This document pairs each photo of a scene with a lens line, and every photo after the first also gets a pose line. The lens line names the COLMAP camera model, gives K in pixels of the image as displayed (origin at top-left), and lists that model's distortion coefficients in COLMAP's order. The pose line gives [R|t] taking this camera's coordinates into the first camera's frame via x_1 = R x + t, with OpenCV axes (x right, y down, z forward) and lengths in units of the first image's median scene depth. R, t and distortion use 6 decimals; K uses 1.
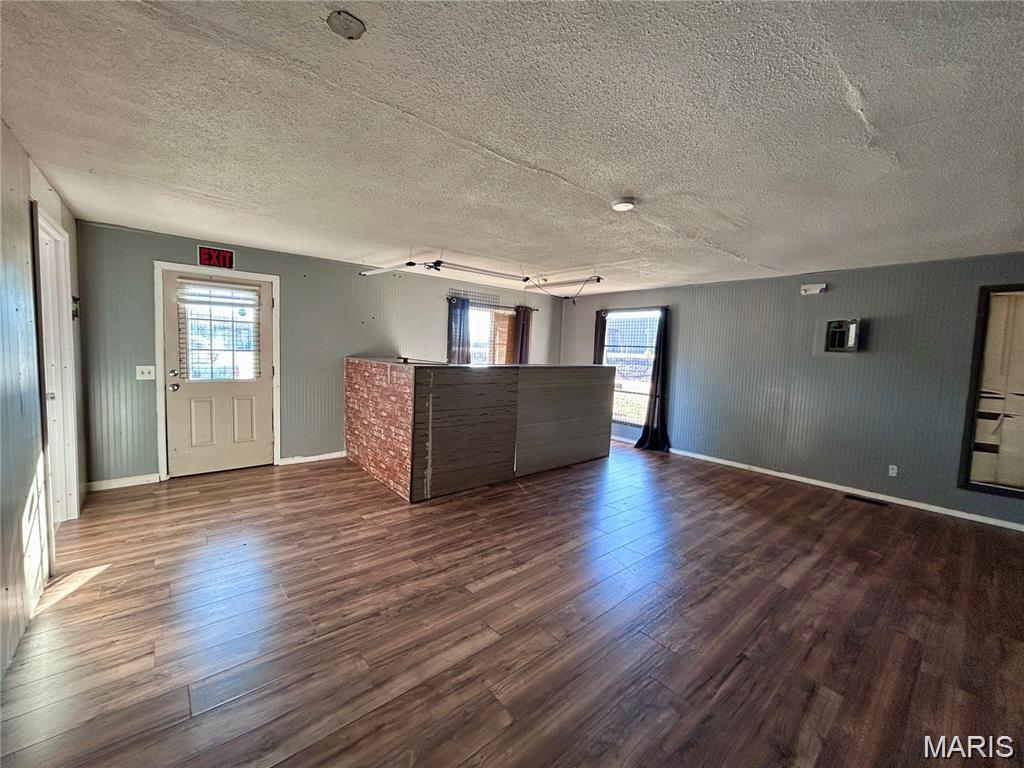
lens RADIAL K [[412.7, 0, 512.9], [0, 412.7, 380.4], [0, 0, 1]] dist [0.003452, 0.000853]
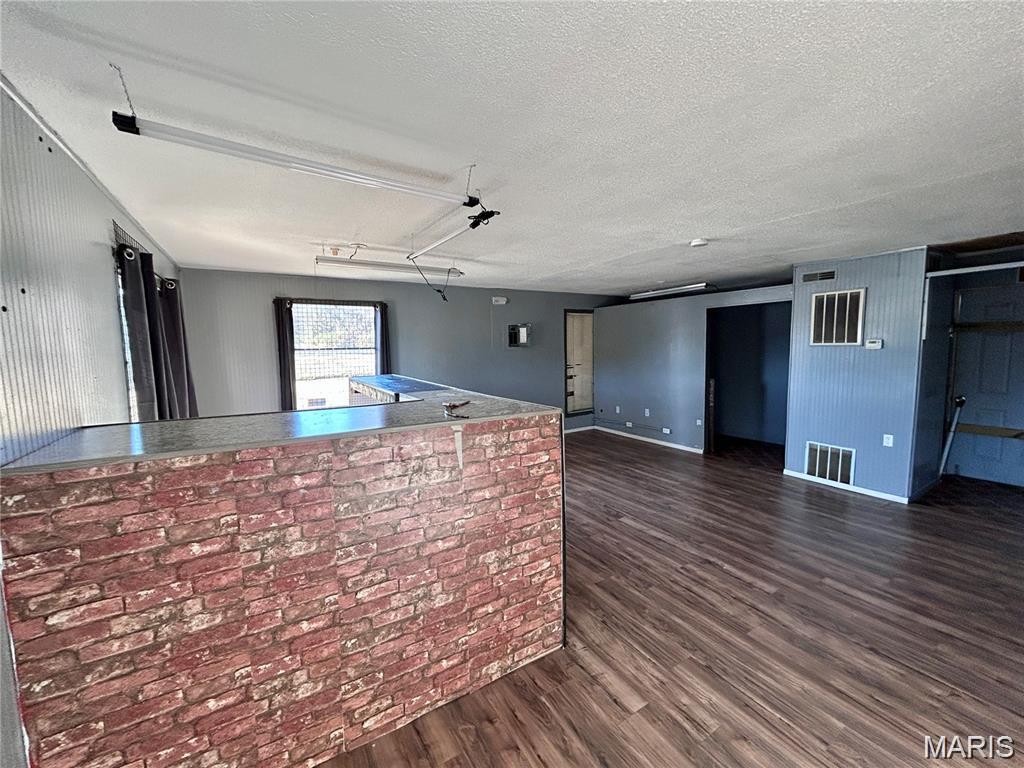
lens RADIAL K [[412.7, 0, 514.6], [0, 412.7, 383.7], [0, 0, 1]] dist [0.003452, 0.000853]
pose [[0.148323, -0.132756, 0.979988, -0.799883], [0.097621, 0.988074, 0.119077, -0.142359], [-0.984109, 0.078006, 0.159514, 0.987831]]
